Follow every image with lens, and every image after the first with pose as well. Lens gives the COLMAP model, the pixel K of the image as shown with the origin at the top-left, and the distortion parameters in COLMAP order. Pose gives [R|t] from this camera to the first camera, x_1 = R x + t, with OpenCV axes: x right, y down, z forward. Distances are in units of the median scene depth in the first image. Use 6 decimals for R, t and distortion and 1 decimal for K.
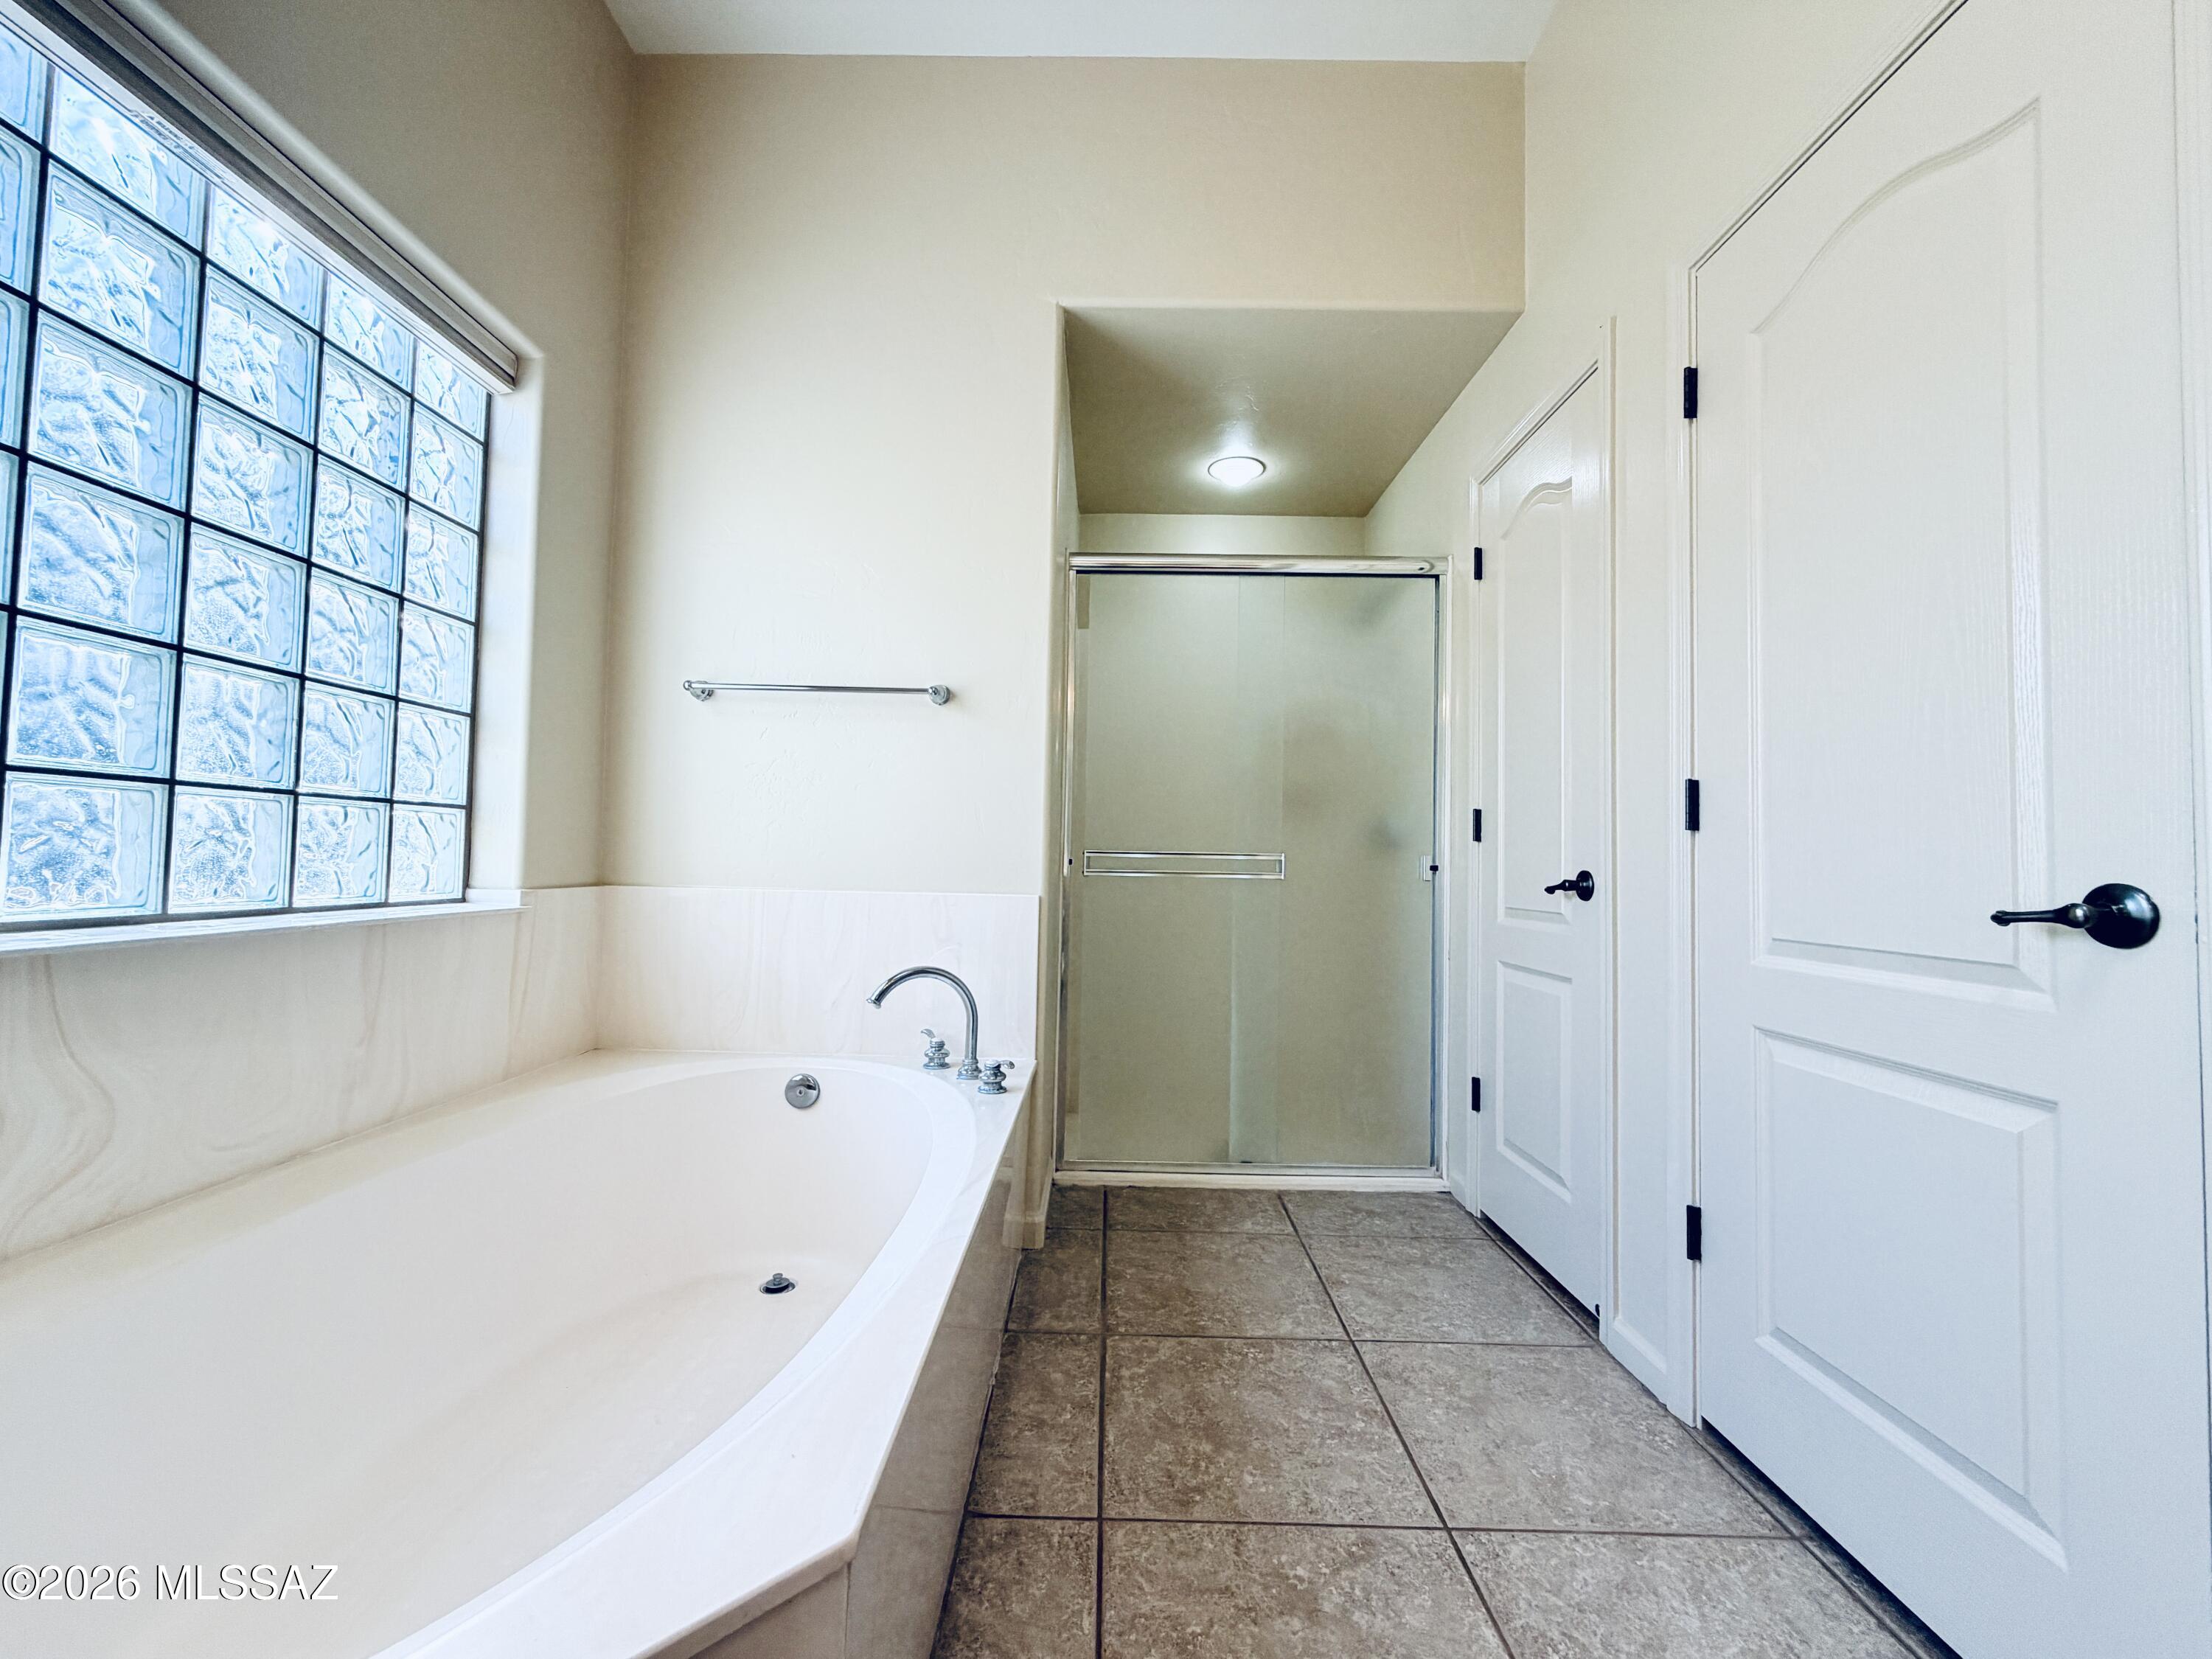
lens RADIAL K [[886.5, 0, 1099.3], [0, 886.5, 826.1], [0, 0, 1]] dist [0.000566, -0.000225]
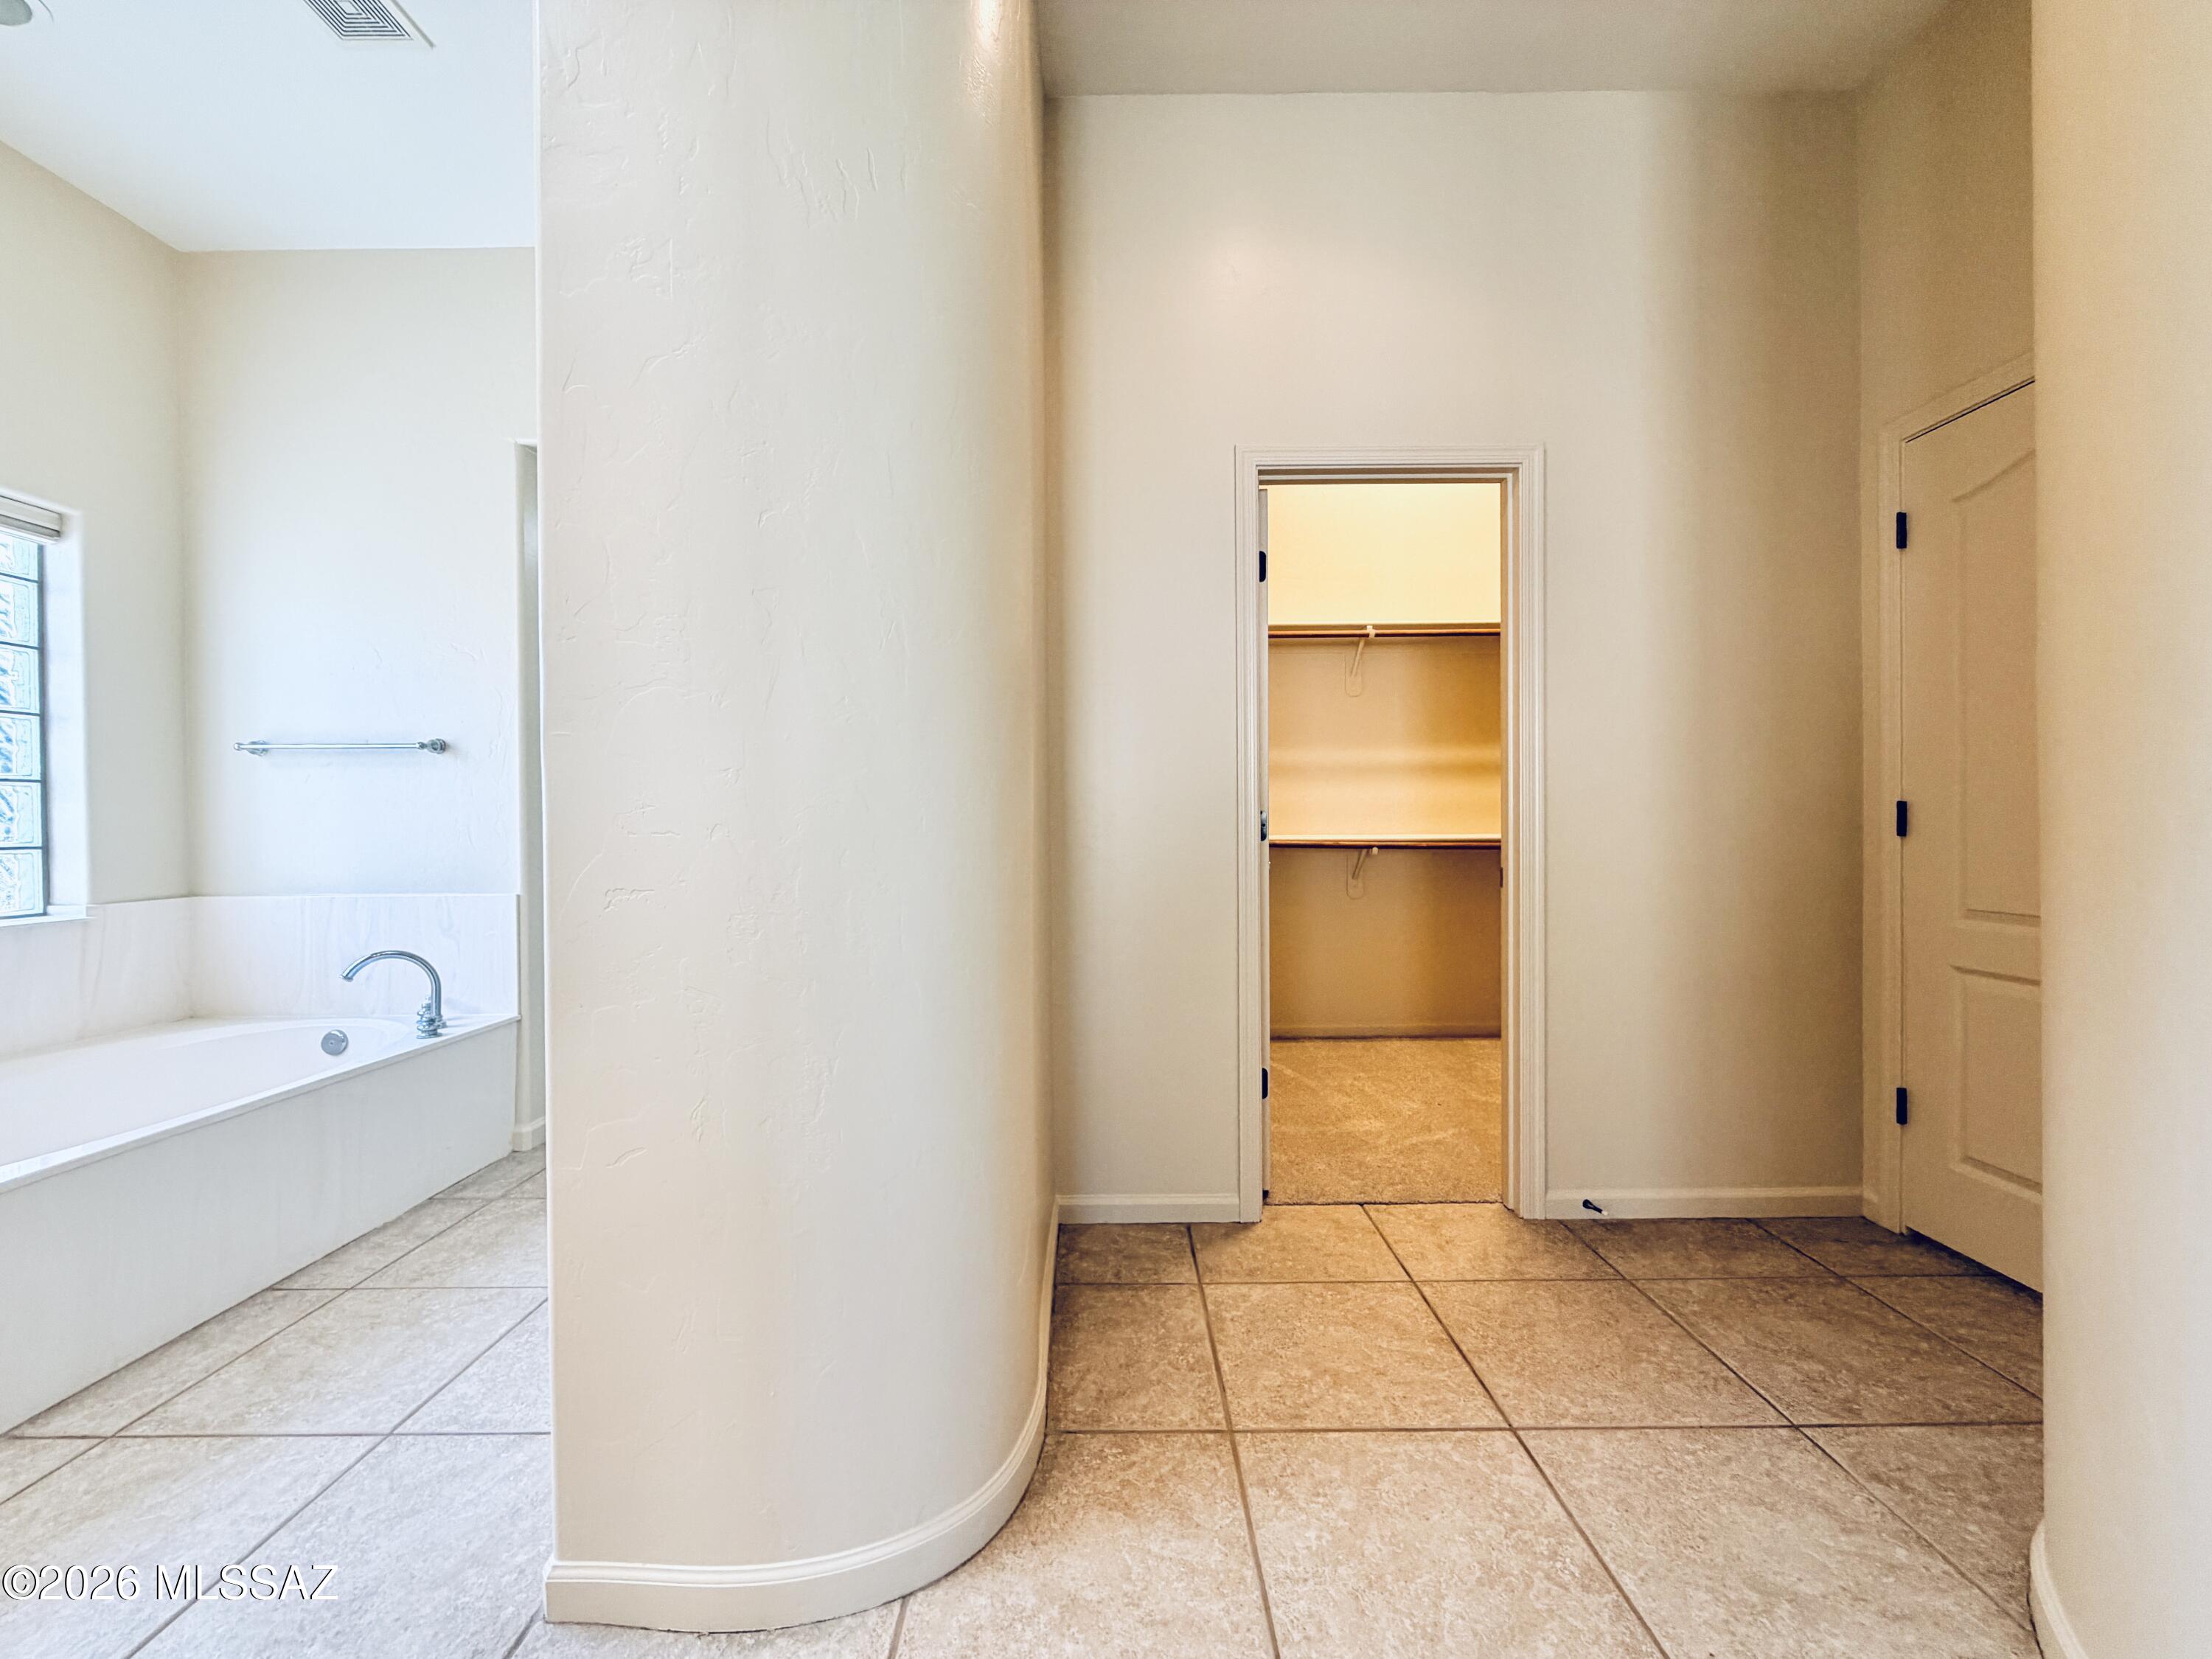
lens RADIAL K [[886.5, 0, 1110.5], [0, 886.5, 831.2], [0, 0, 1]] dist [0.000566, -0.000225]
pose [[0.999486, -0.031809, 0.003864, 0.964074], [0.031612, 0.998561, 0.043315, -0.054433], [-0.005237, -0.043170, 0.999054, -0.402689]]
